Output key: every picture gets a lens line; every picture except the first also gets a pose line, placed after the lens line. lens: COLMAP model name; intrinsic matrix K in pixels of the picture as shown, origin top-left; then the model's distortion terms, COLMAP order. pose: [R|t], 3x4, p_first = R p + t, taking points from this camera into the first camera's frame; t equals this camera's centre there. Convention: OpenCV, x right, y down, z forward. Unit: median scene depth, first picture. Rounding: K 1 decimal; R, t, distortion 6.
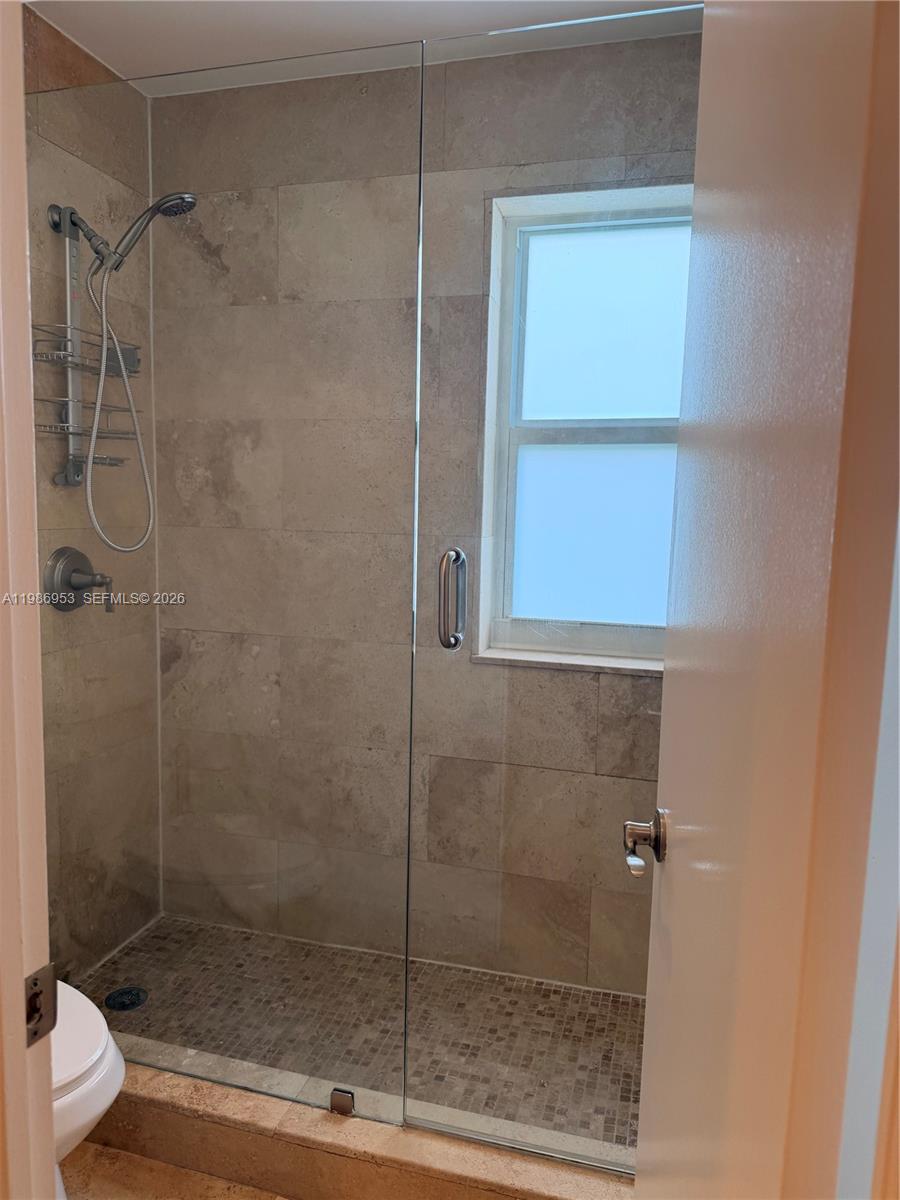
lens RADIAL K [[829.1, 0, 450.0], [0, 829.1, 600.0], [0, 0, 1]] dist [0.086013, -0.097508]
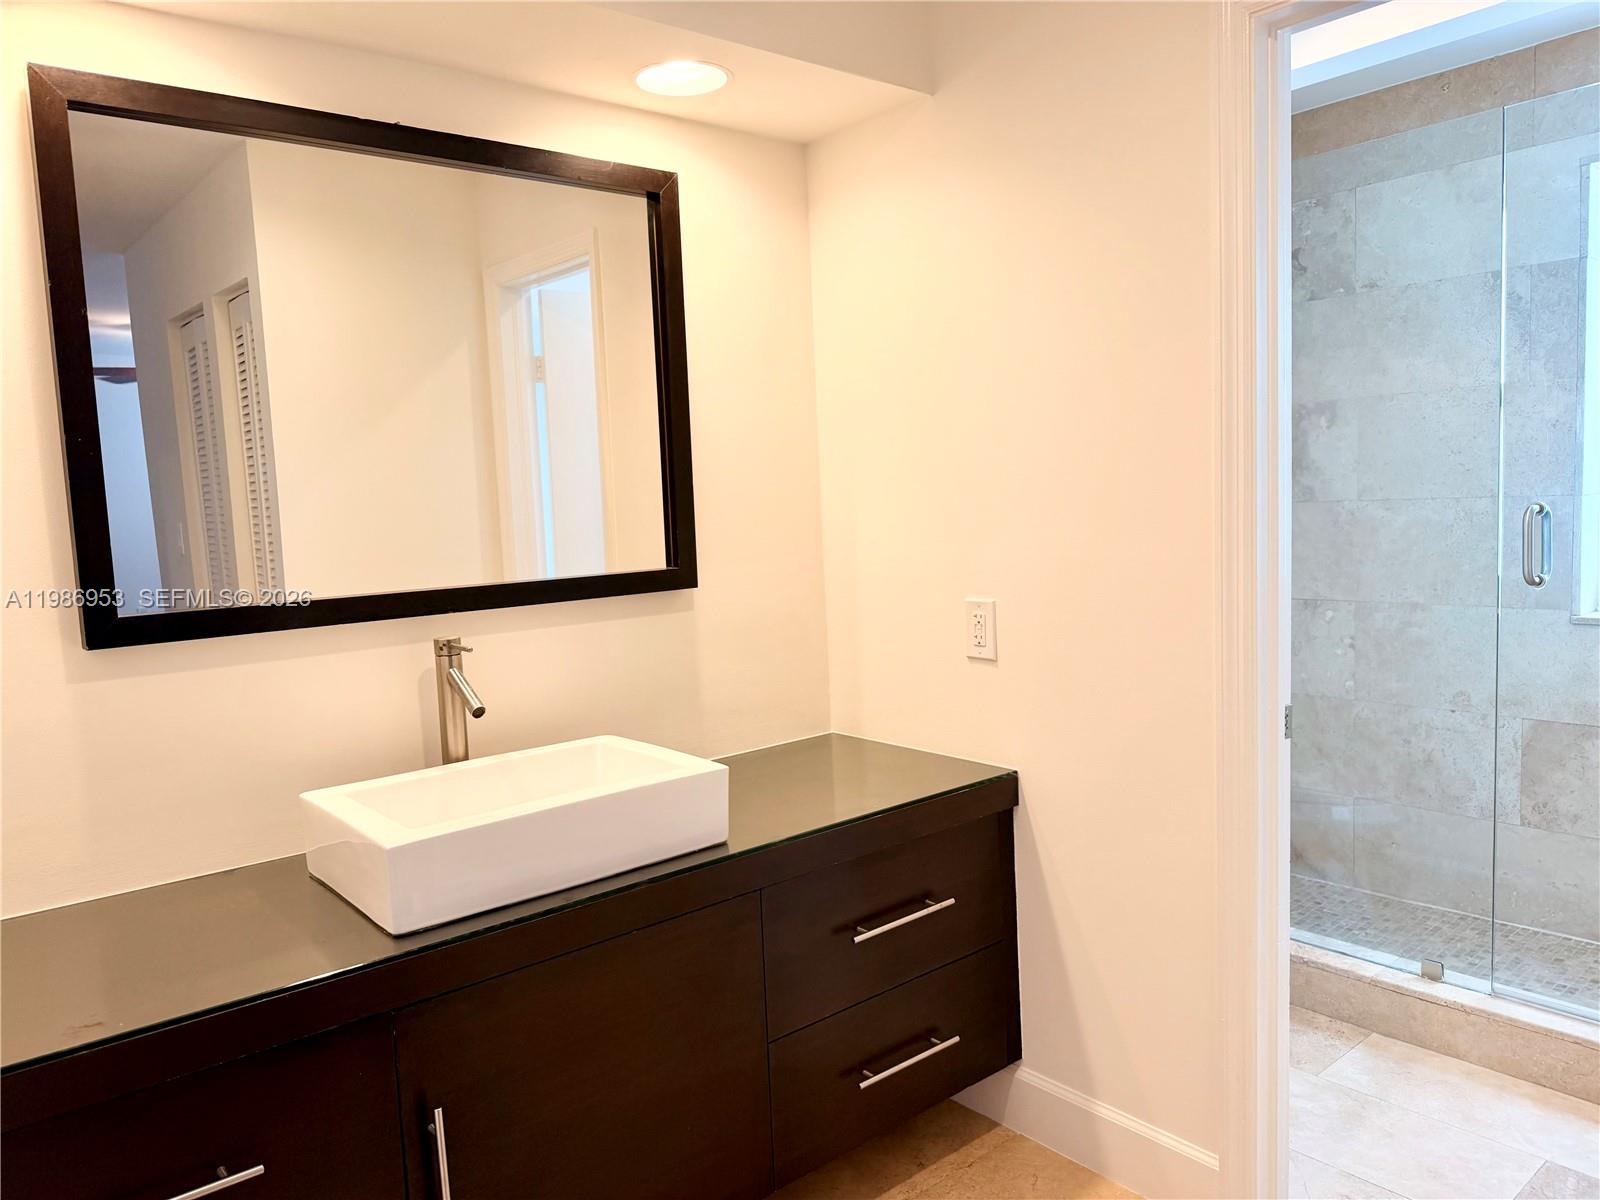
lens RADIAL K [[1145.9, 0, 792.6], [0, 1145.9, 612.6], [0, 0, 1]] dist [-0.003450, -0.002795]
pose [[0.820736, -0.003977, -0.571294, 0.041017], [0.001120, 0.999985, -0.005353, 0.066720], [0.571307, 0.003754, 0.820728, -0.617302]]
